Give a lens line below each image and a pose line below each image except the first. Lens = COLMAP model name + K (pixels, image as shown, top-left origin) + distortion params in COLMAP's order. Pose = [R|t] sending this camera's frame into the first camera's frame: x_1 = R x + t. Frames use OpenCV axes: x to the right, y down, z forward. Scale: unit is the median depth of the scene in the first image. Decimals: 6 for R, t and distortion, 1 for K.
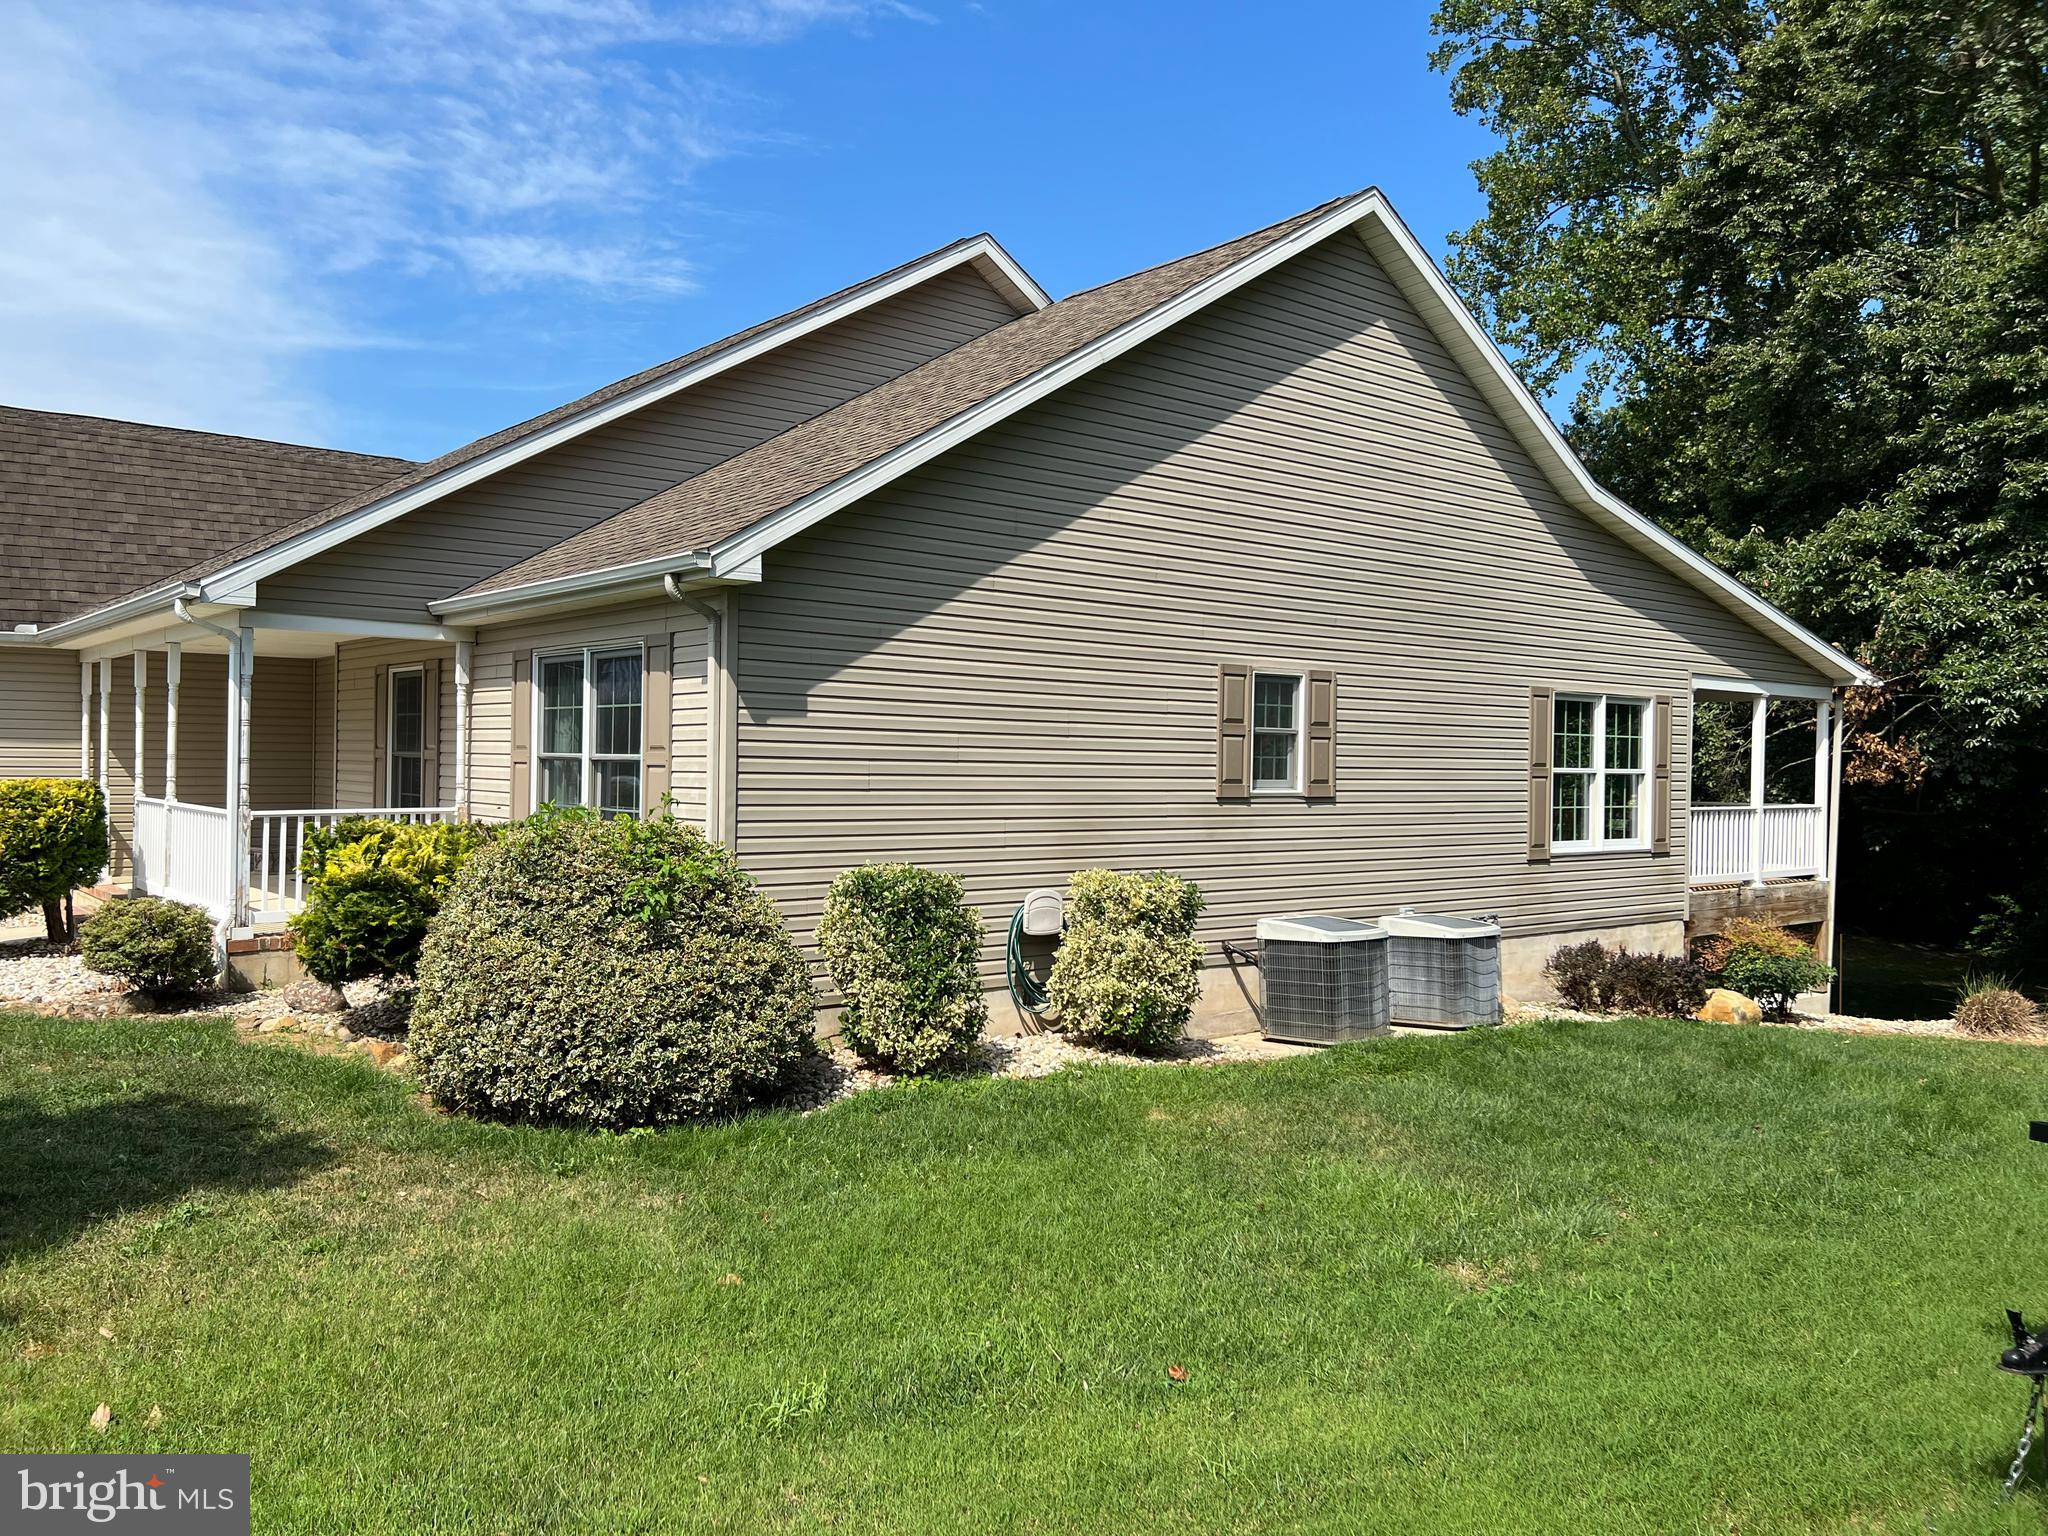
lens RADIAL K [[1575.3, 0, 1025.2], [0, 1575.3, 768.5], [0, 0, 1]] dist [0.039858, 0.001271]
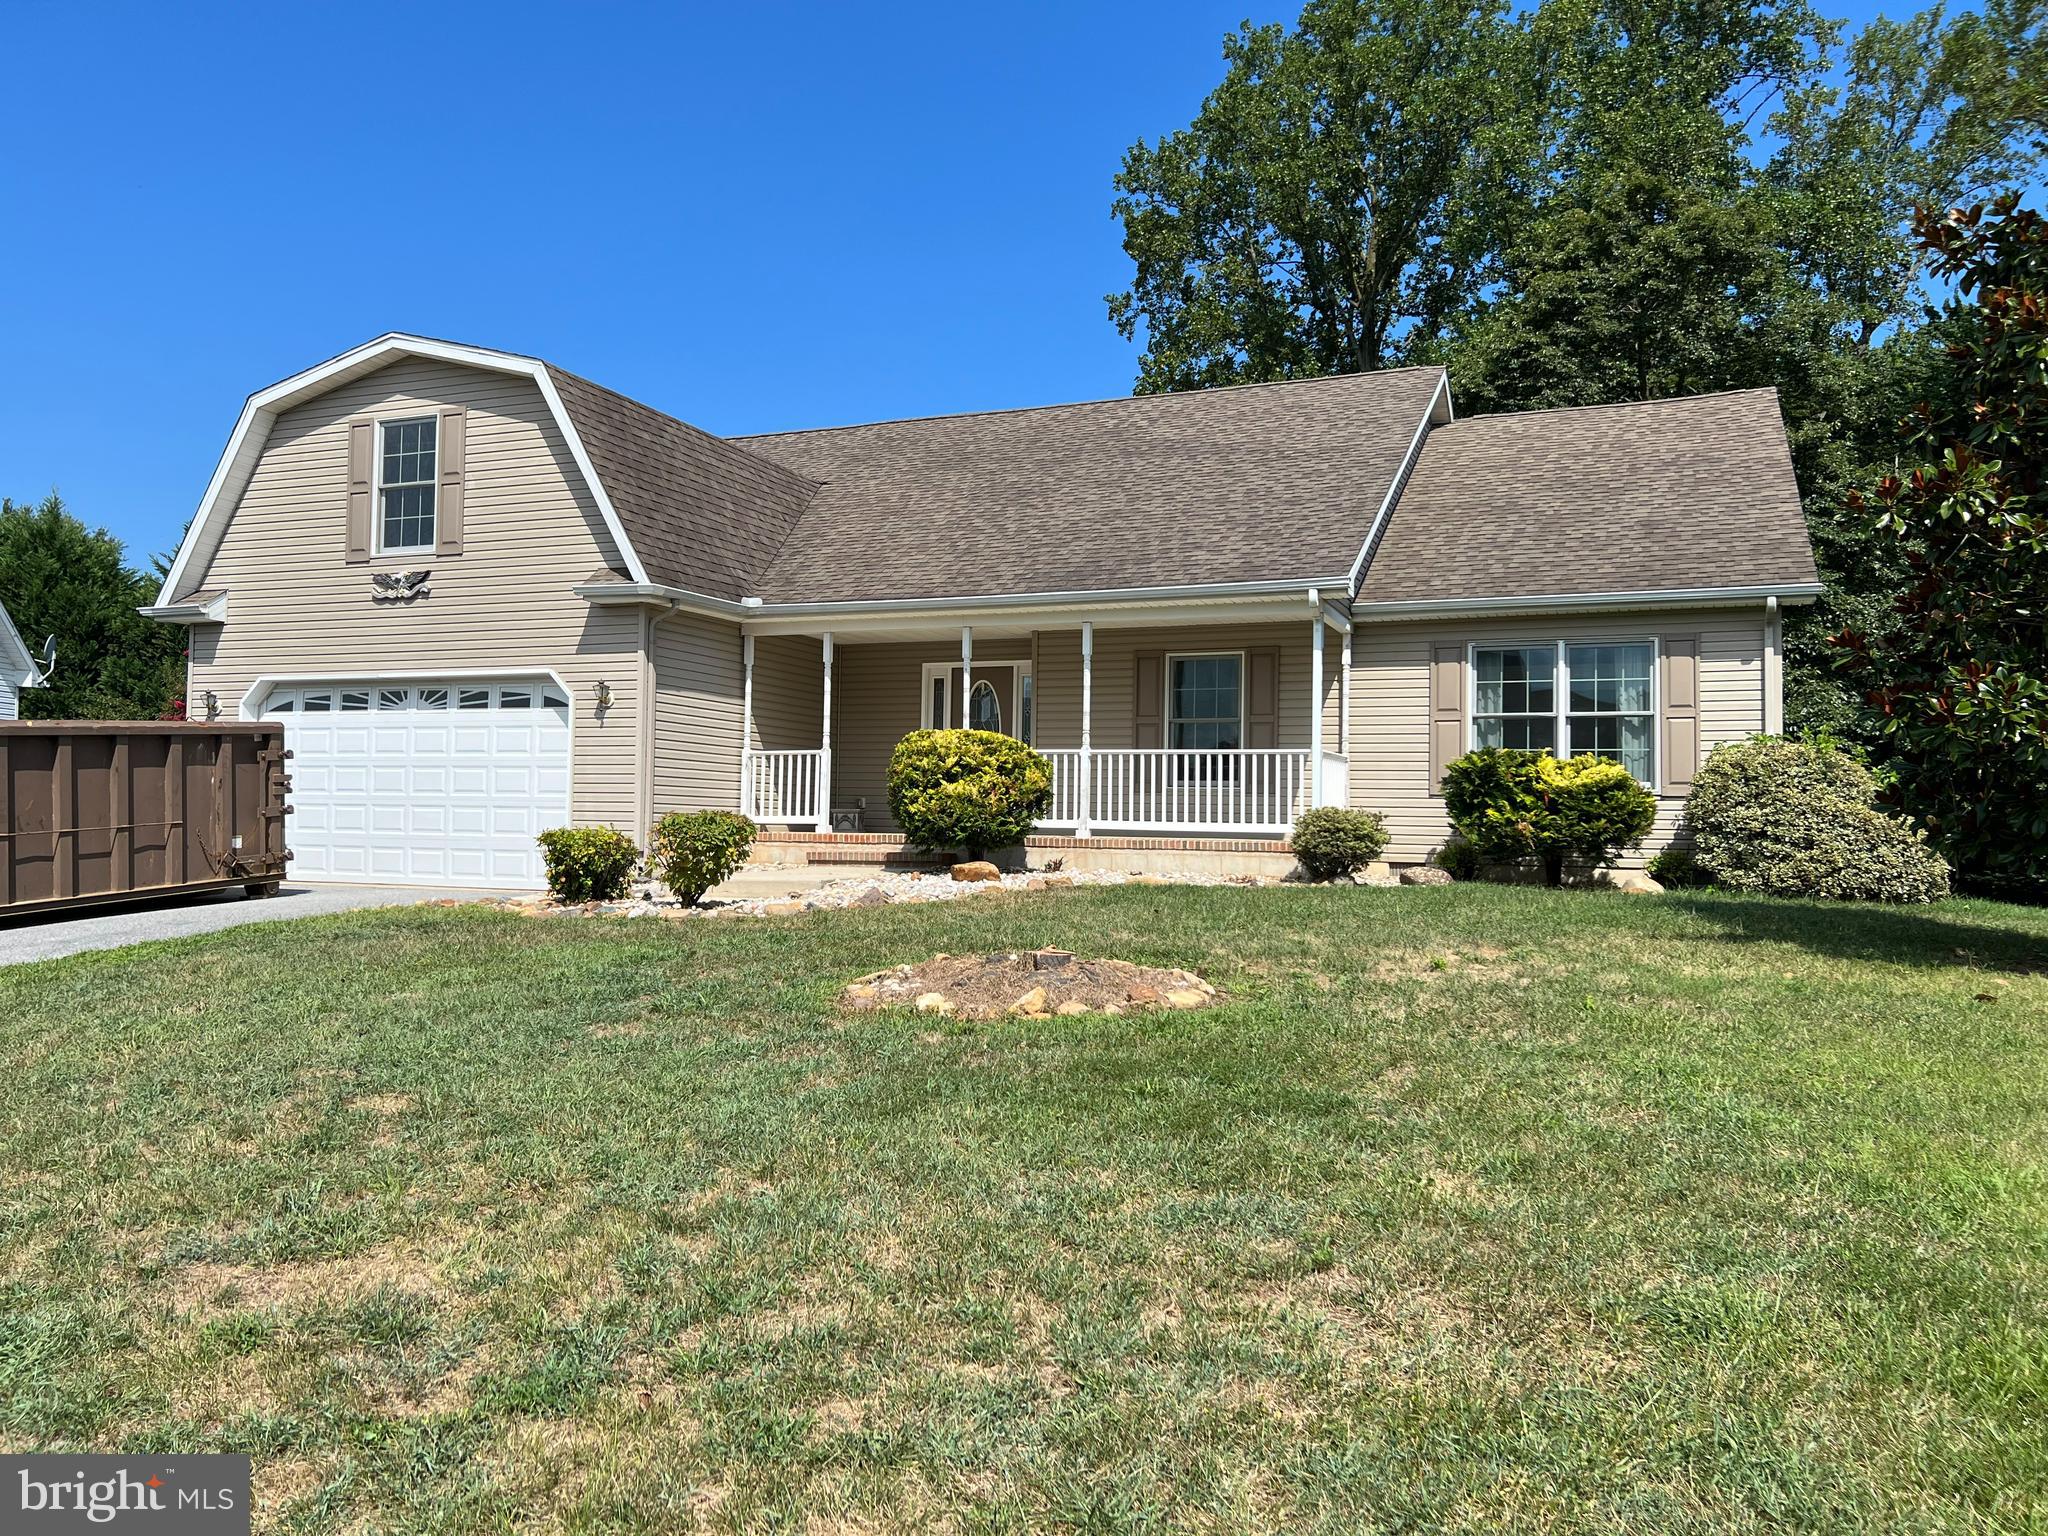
lens RADIAL K [[1575.3, 0, 1022.8], [0, 1575.3, 770.0], [0, 0, 1]] dist [0.039858, 0.001271]
pose [[0.885999, 0.022576, 0.463138, -1.267372], [-0.004137, 0.999159, -0.040790, 0.094554], [-0.463669, 0.034223, 0.885347, -0.046844]]
